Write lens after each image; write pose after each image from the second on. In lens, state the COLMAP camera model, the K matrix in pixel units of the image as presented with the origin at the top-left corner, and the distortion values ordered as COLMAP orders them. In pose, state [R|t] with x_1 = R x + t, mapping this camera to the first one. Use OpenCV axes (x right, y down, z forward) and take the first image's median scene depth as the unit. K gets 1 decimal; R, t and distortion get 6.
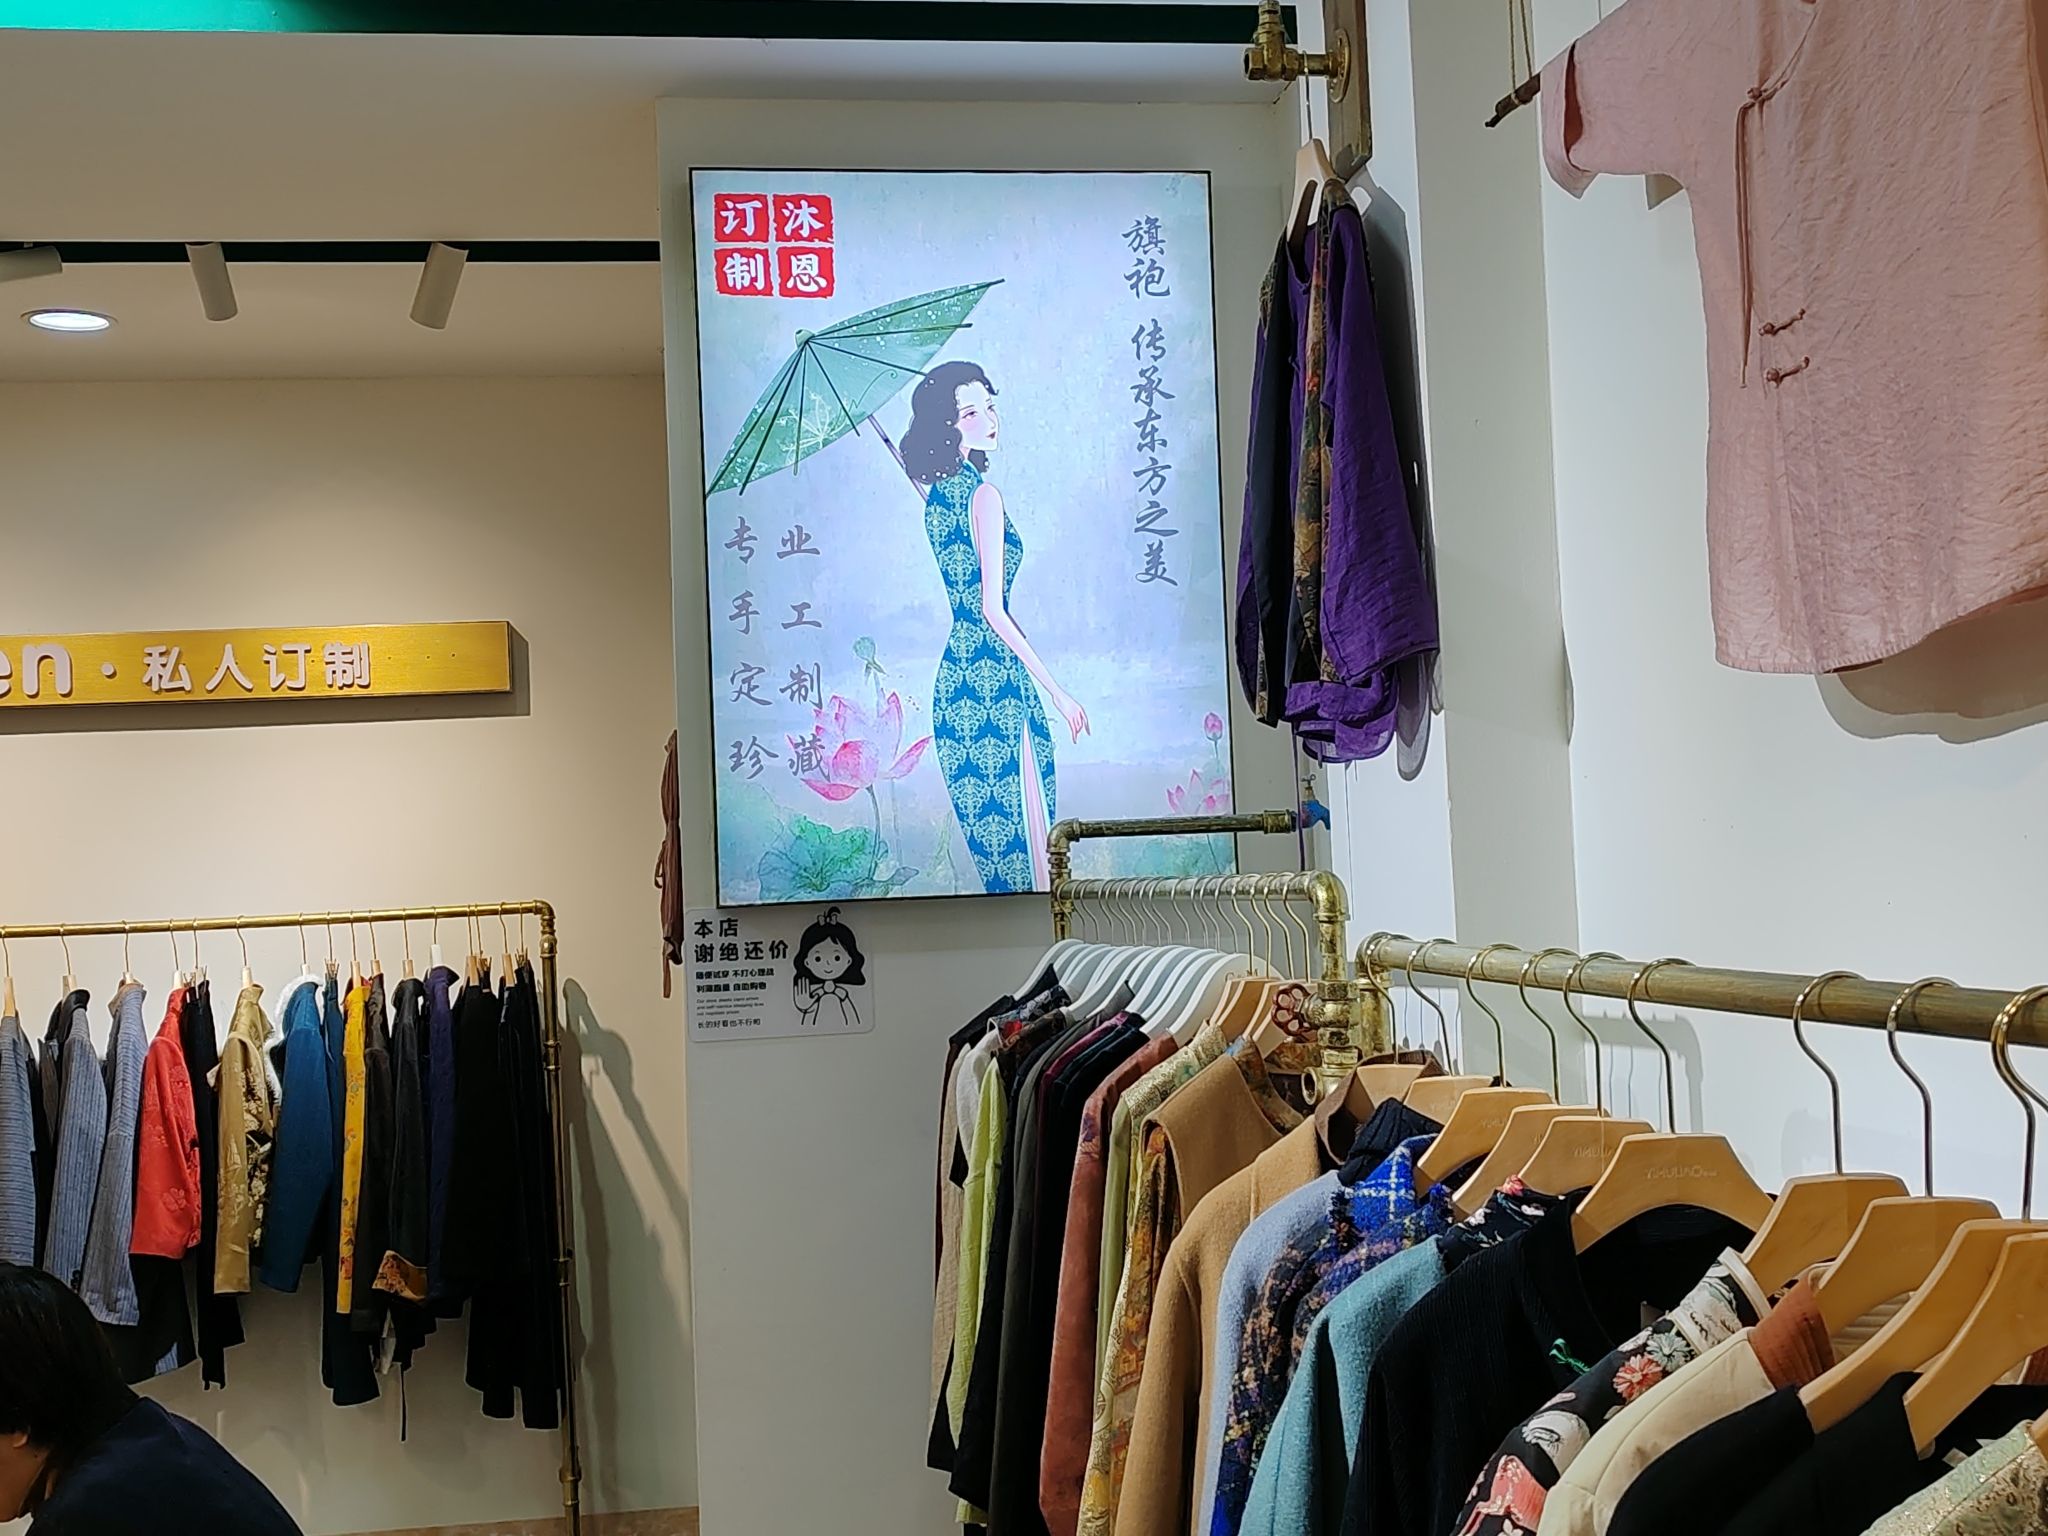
lens RADIAL K [[2379.5, 0, 1024.0], [0, 2379.5, 768.0], [0, 0, 1]] dist [0.049456, -0.076067]
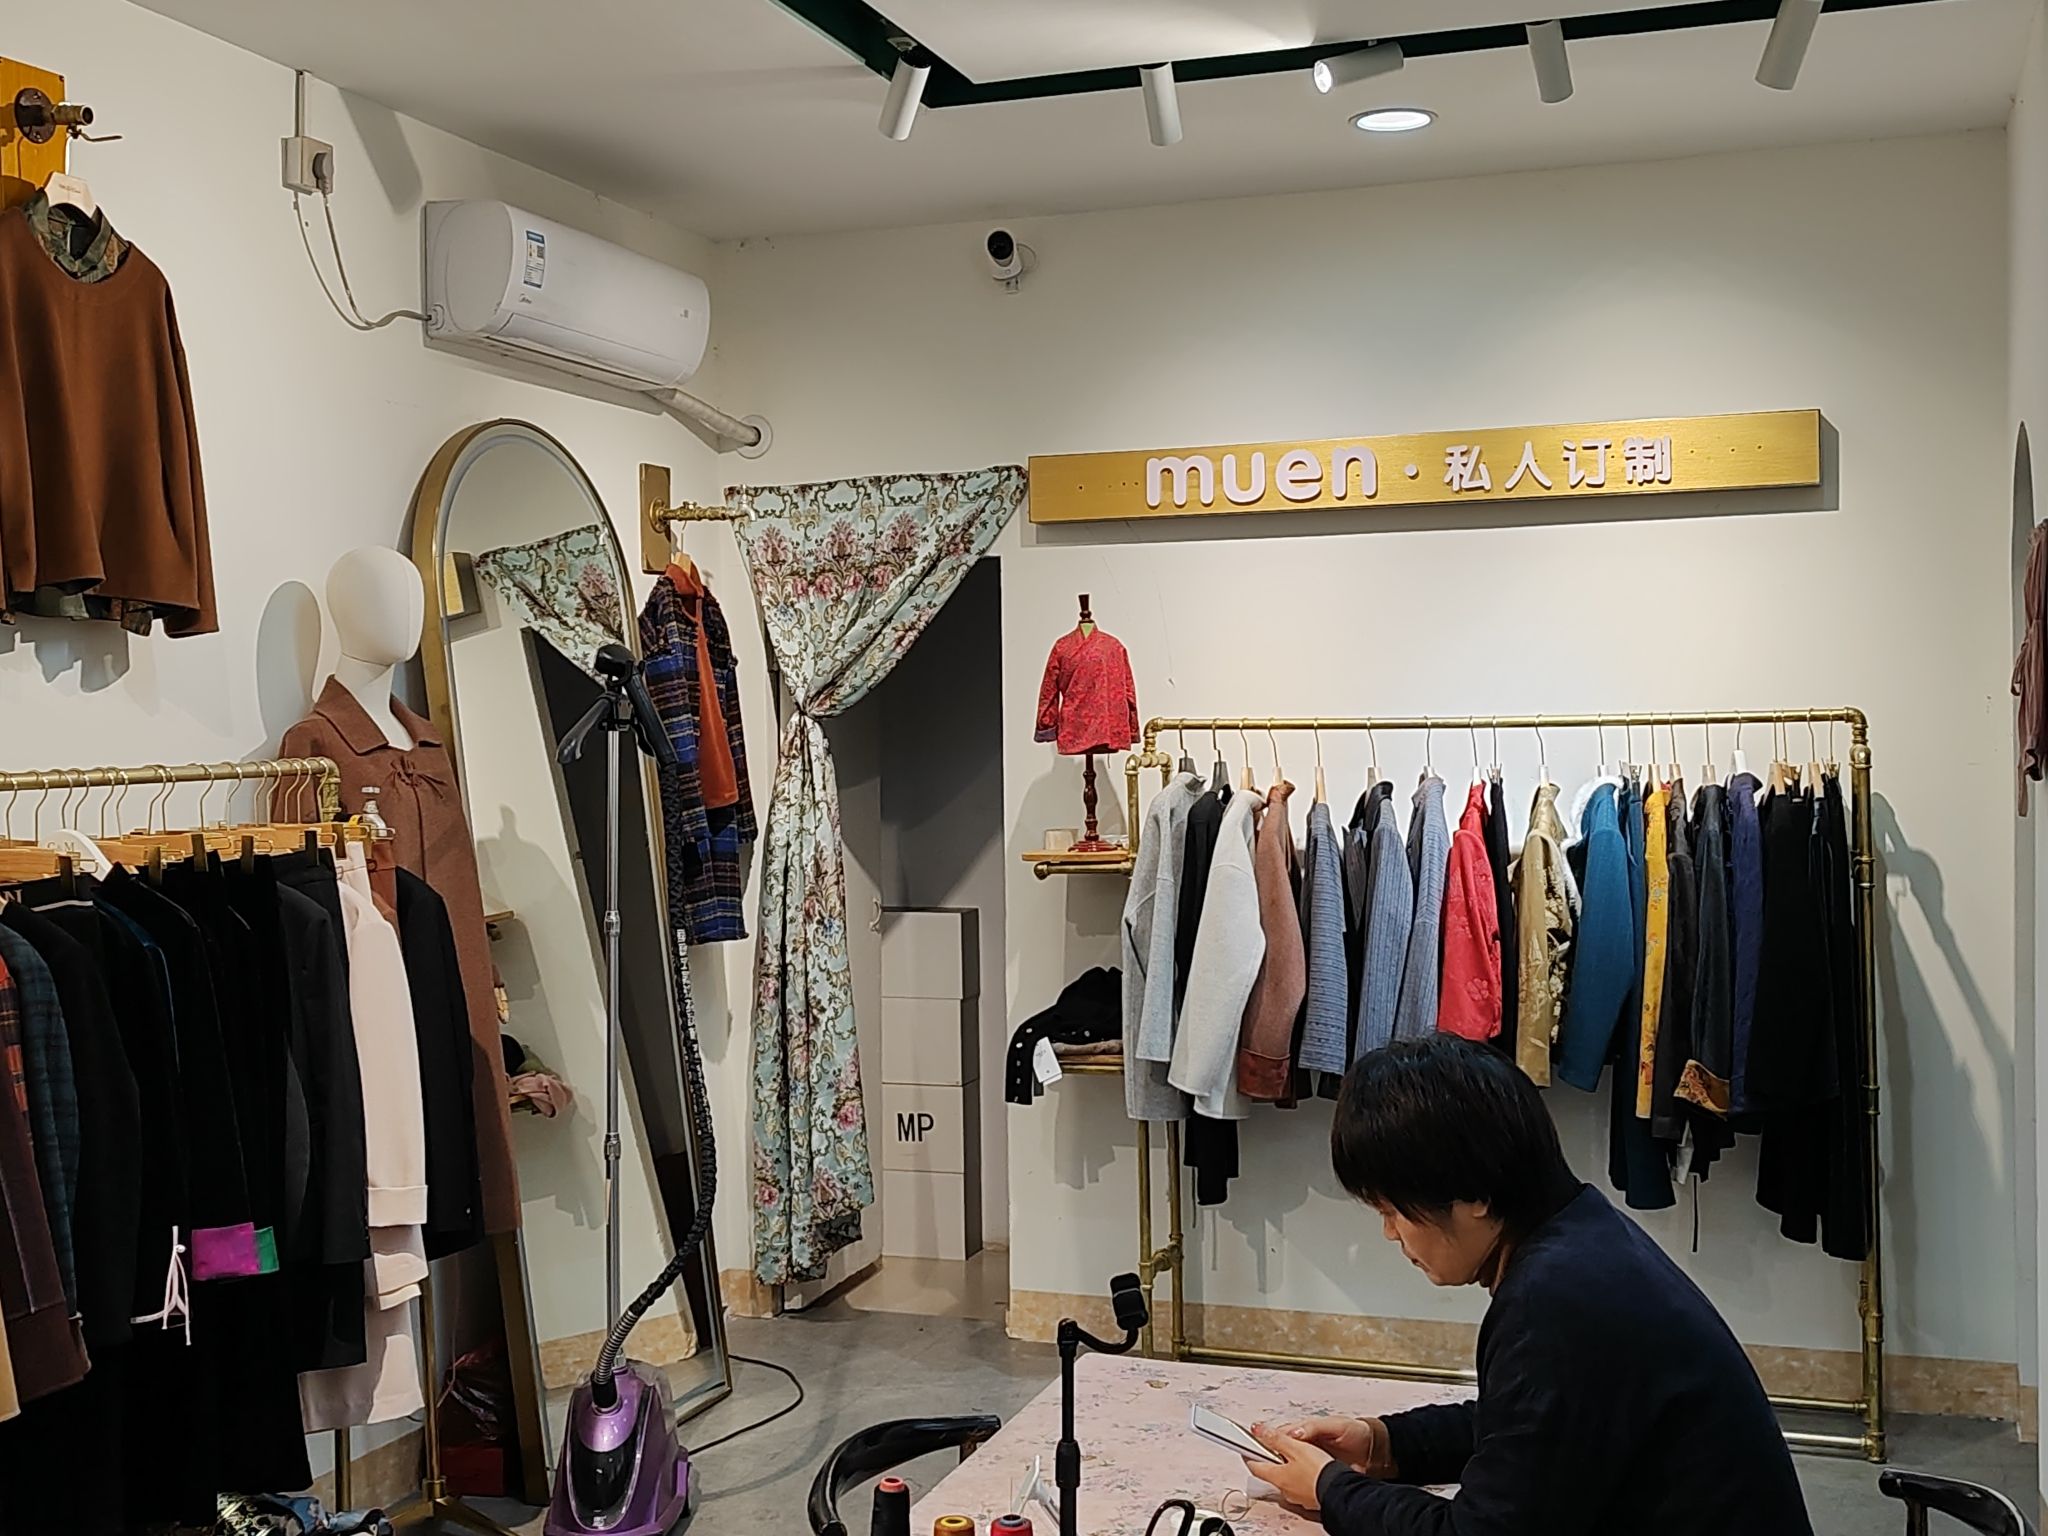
lens RADIAL K [[2379.5, 0, 1024.0], [0, 2379.5, 768.0], [0, 0, 1]] dist [0.049456, -0.076067]
pose [[0.889746, 0.038426, -0.454836, -0.066104], [-0.003776, 0.997036, 0.076846, 0.008429], [0.456440, -0.066656, 0.887254, 0.015635]]
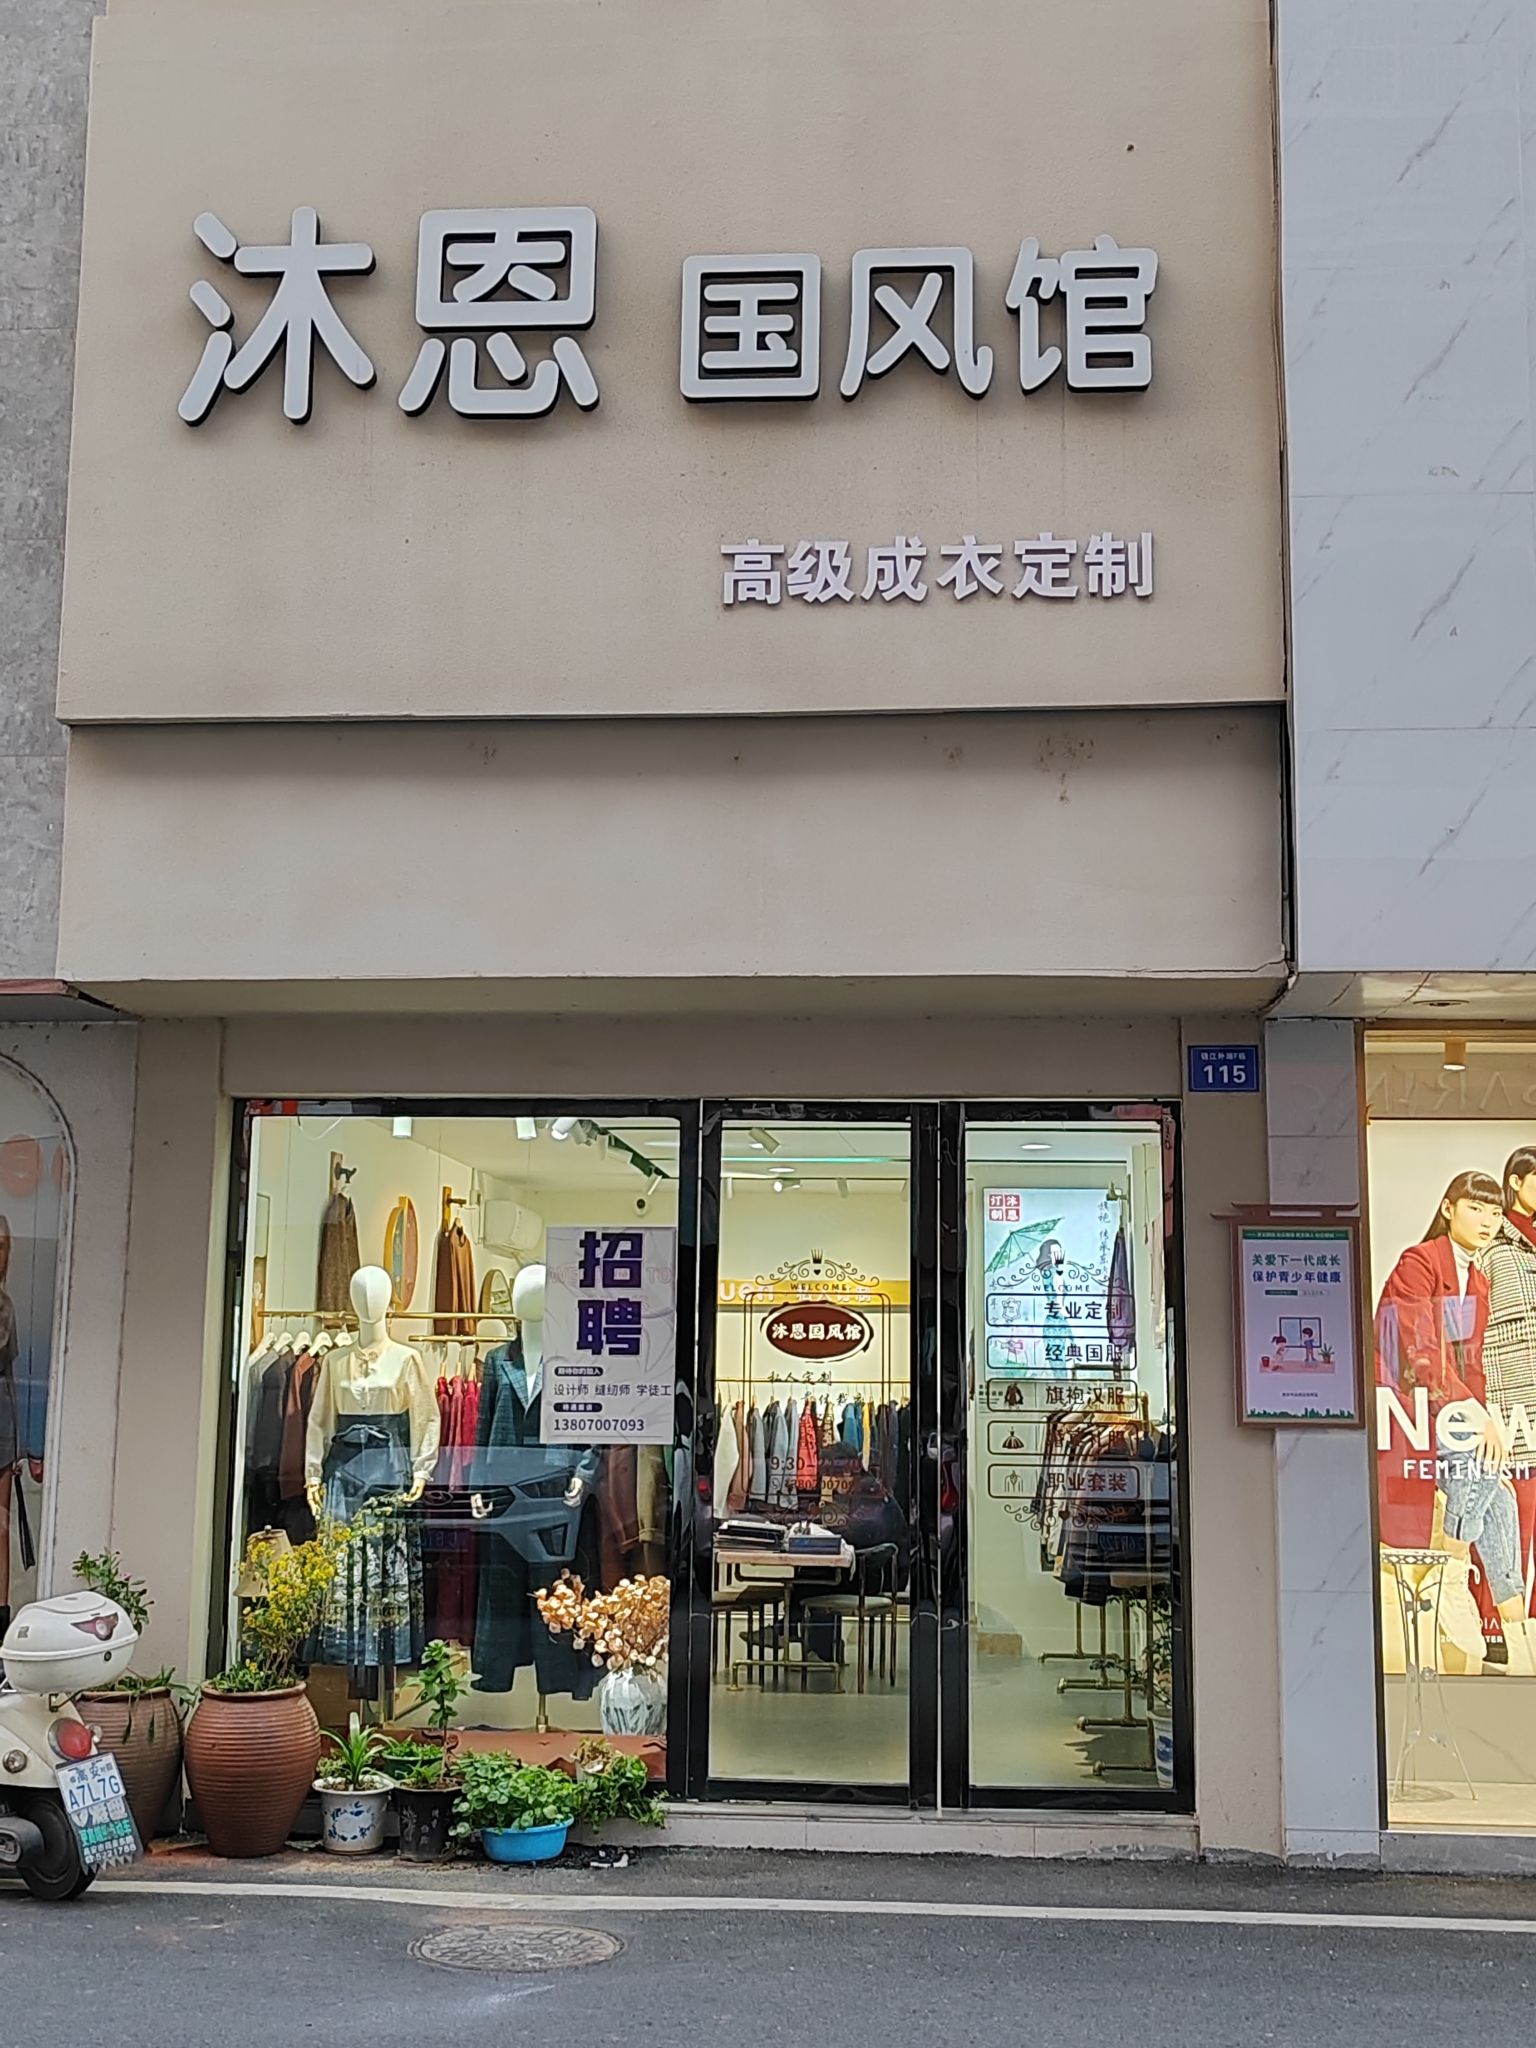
lens RADIAL K [[2379.5, 0, 768.0], [0, 2379.5, 1024.0], [0, 0, 1]] dist [0.049456, -0.076067]
pose [[0.973108, 0.017218, -0.229706, 0.279877], [-0.041127, 0.994166, -0.099709, -0.080561], [0.226650, 0.106475, 0.968139, -1.977175]]
